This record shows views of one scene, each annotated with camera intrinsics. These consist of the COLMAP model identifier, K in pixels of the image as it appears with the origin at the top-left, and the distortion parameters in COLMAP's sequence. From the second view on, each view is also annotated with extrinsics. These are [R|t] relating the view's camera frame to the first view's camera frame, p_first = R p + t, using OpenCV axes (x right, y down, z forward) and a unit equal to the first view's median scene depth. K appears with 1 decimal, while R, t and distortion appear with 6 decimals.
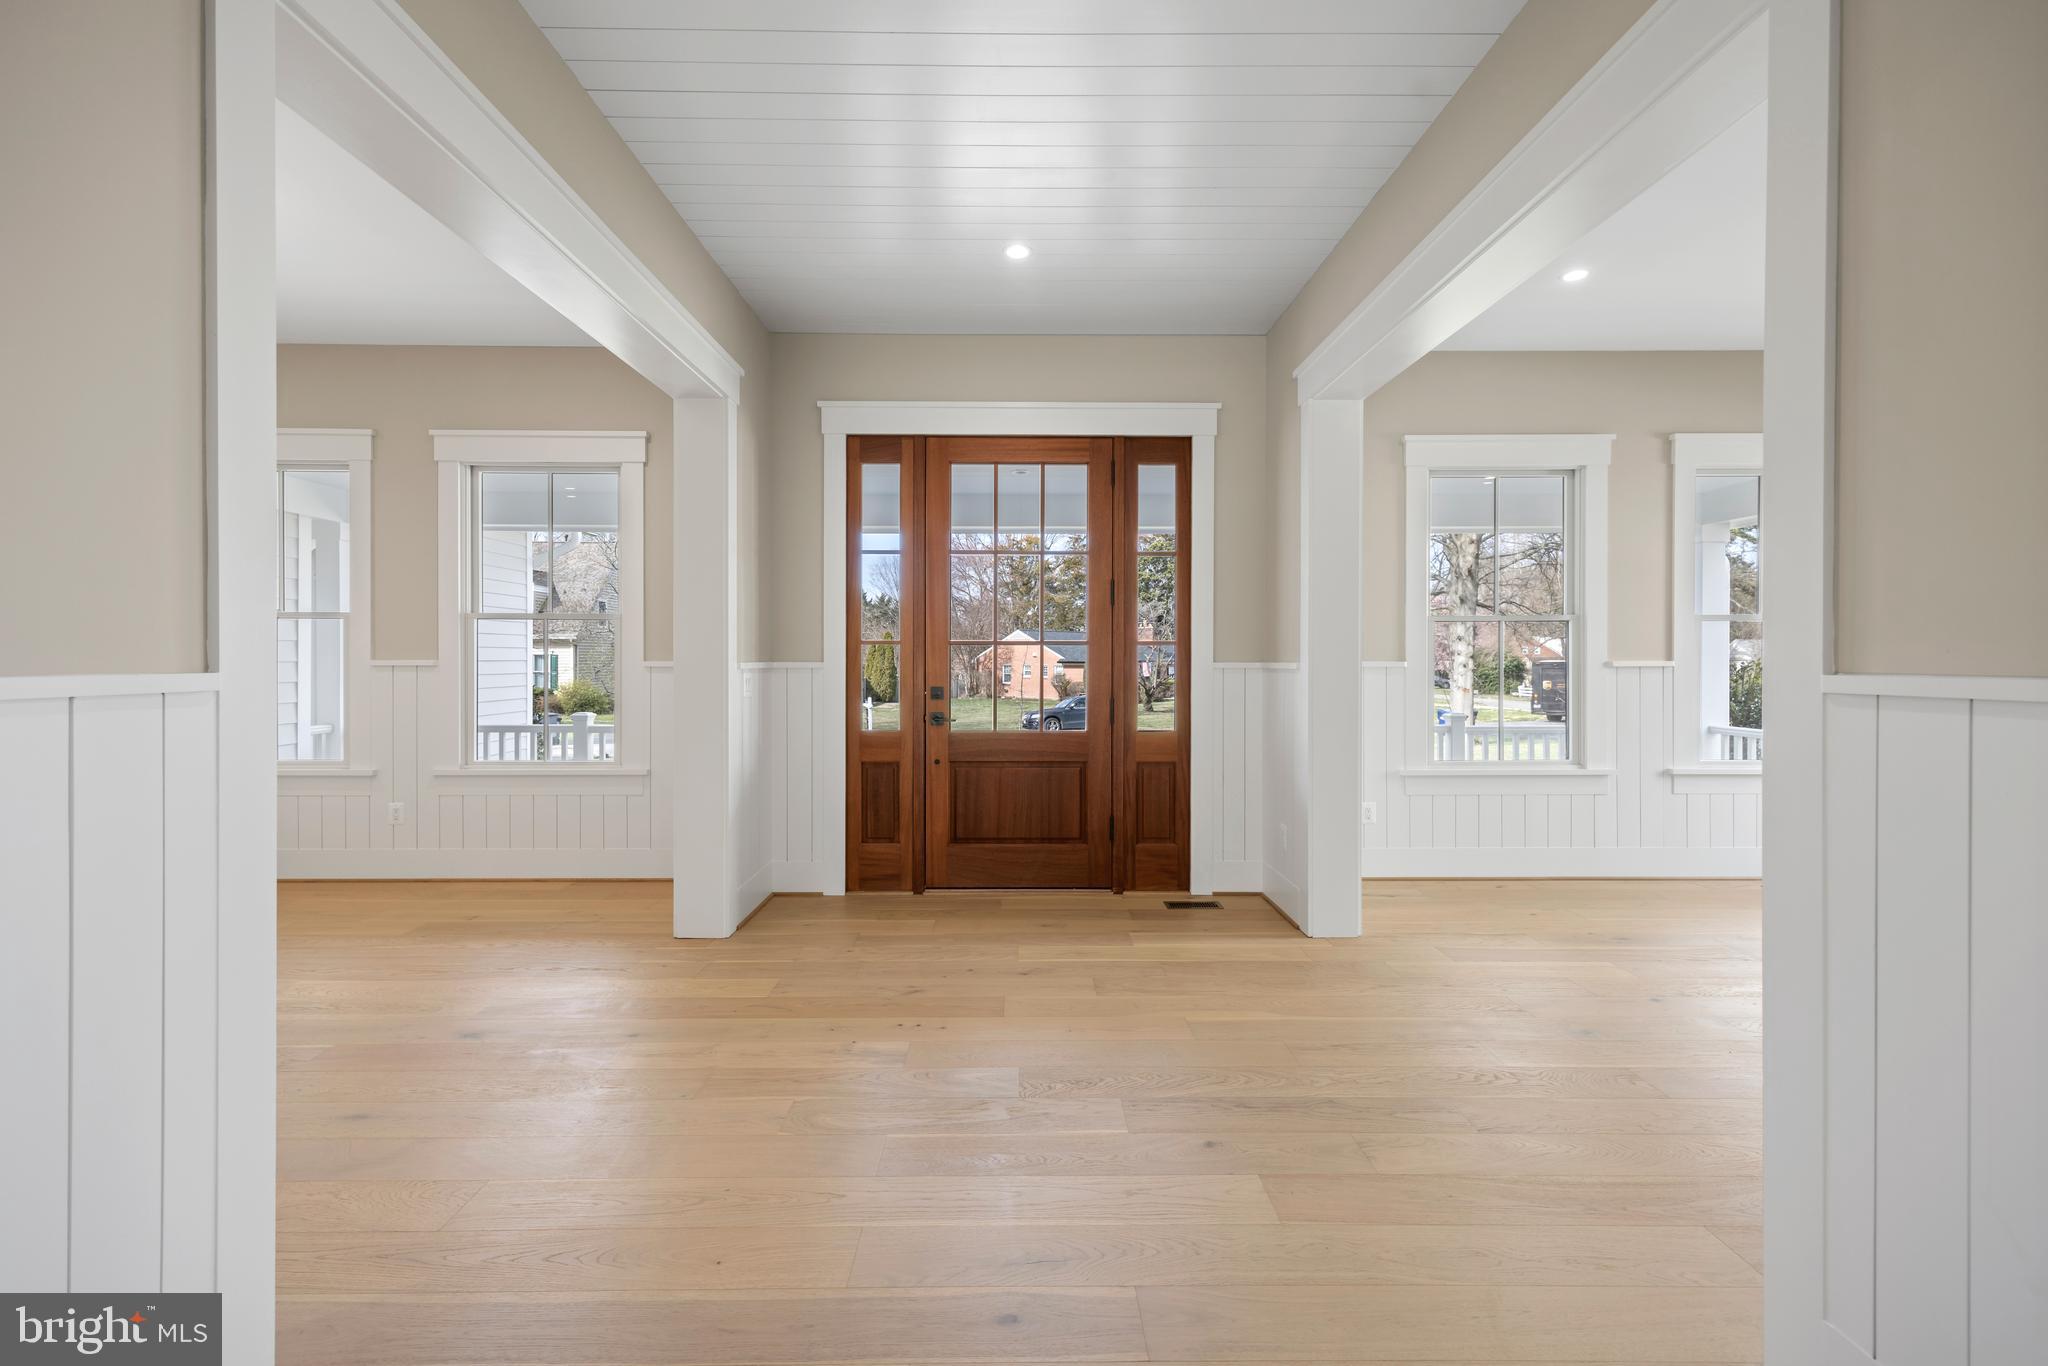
lens RADIAL K [[831.7, 0, 1023.9], [0, 831.7, 674.6], [0, 0, 1]] dist [0.000137, 0.000002]
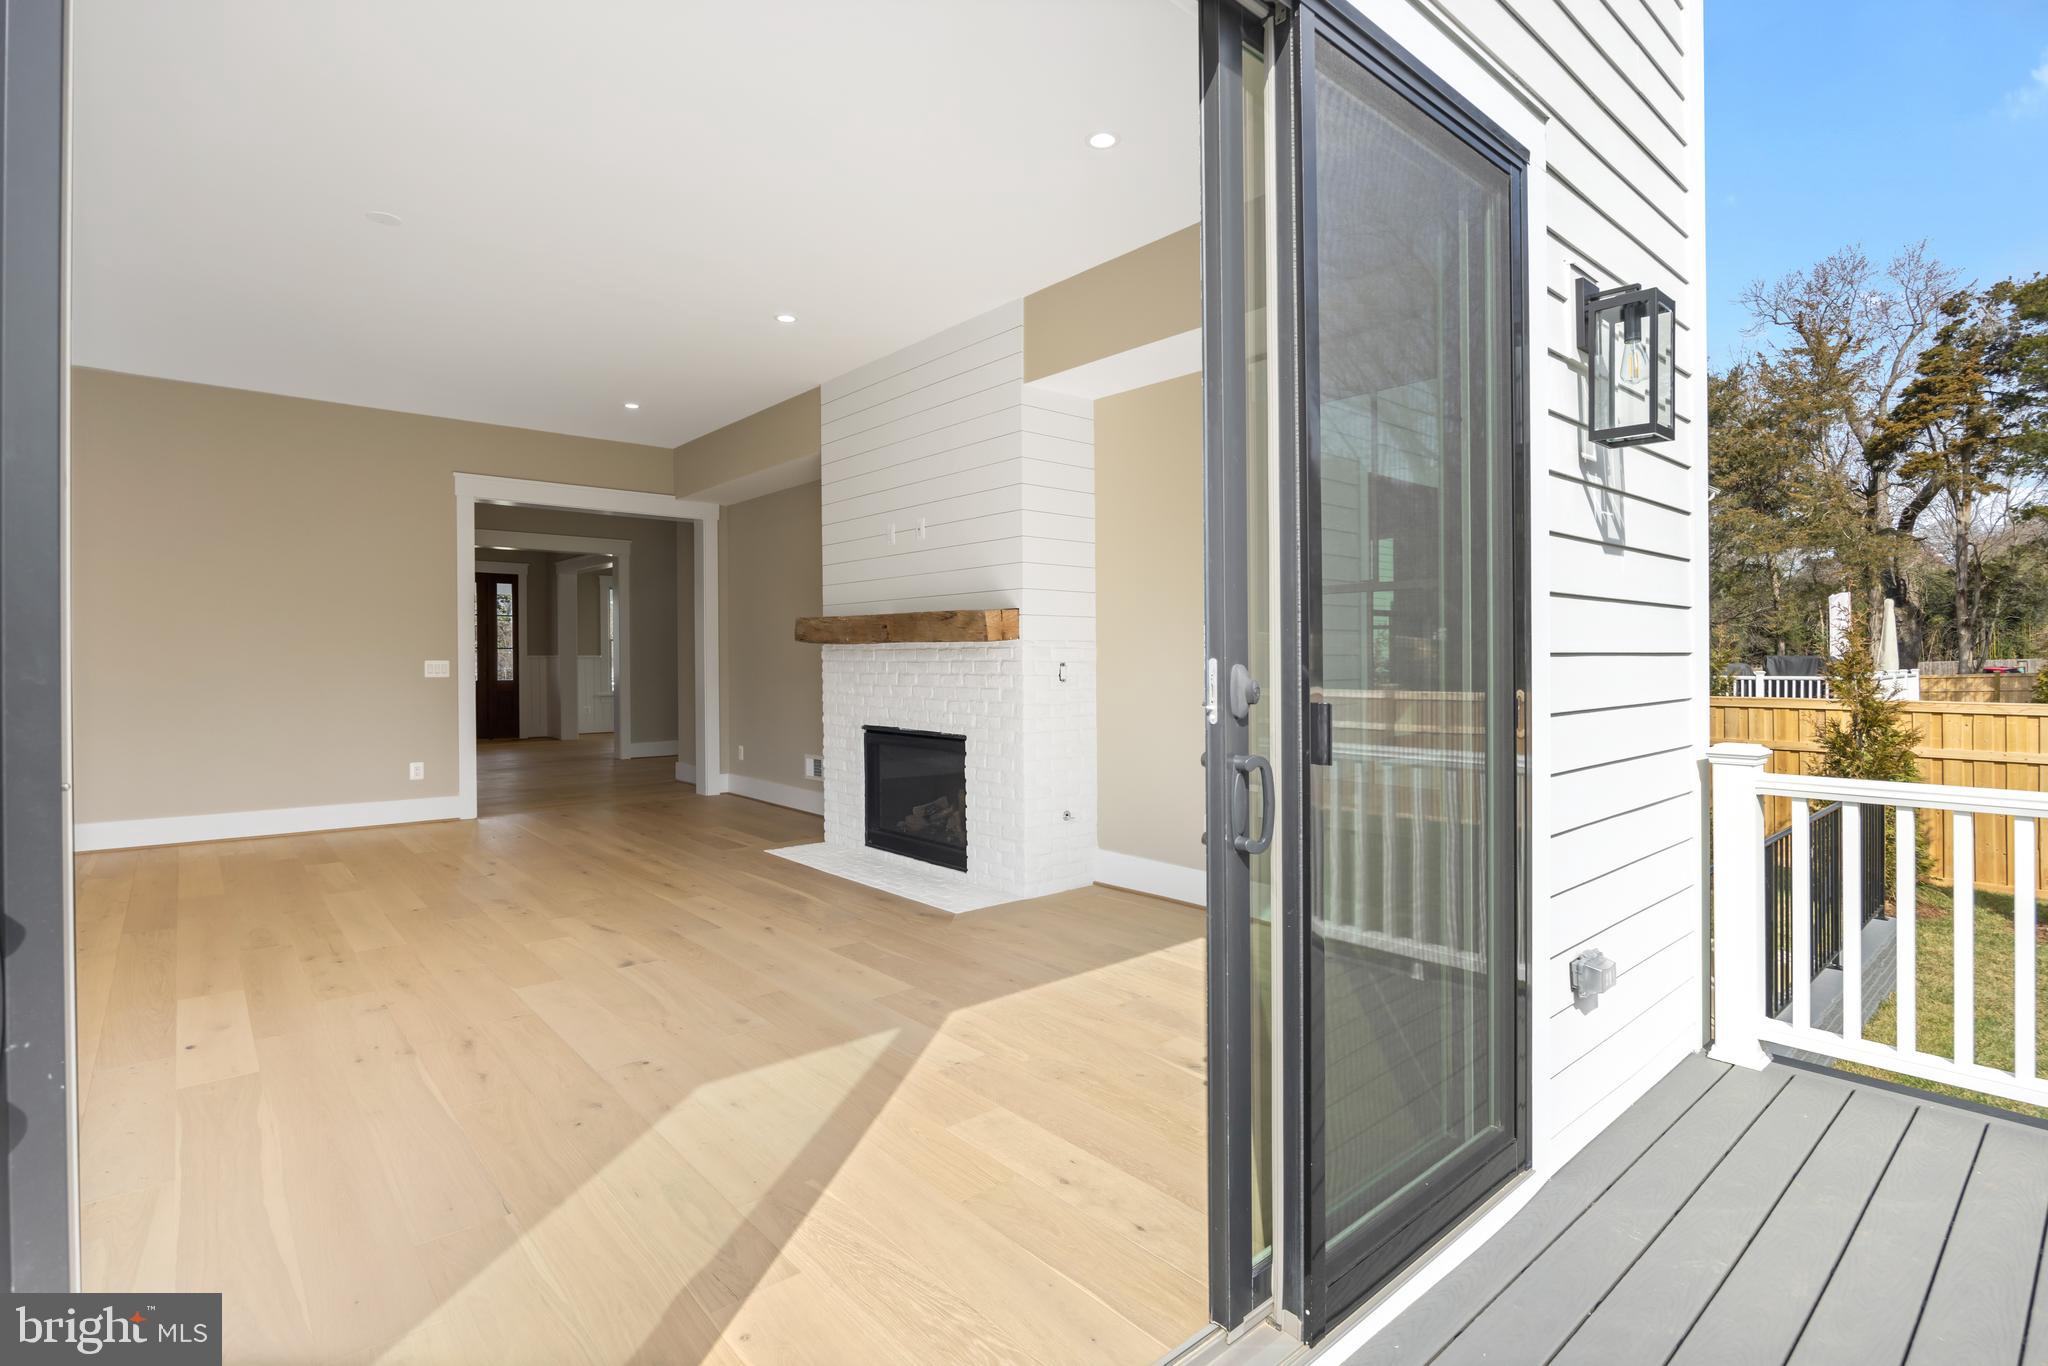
lens RADIAL K [[993.7, 0, 1021.0], [0, 993.7, 672.5], [0, 0, 1]] dist [-0.000594, -0.000026]
pose [[0.754138, -0.012993, 0.656587, -0.731247], [0.011390, 0.999913, 0.006705, 0.043347], [-0.656617, 0.002422, 0.754220, -2.677999]]
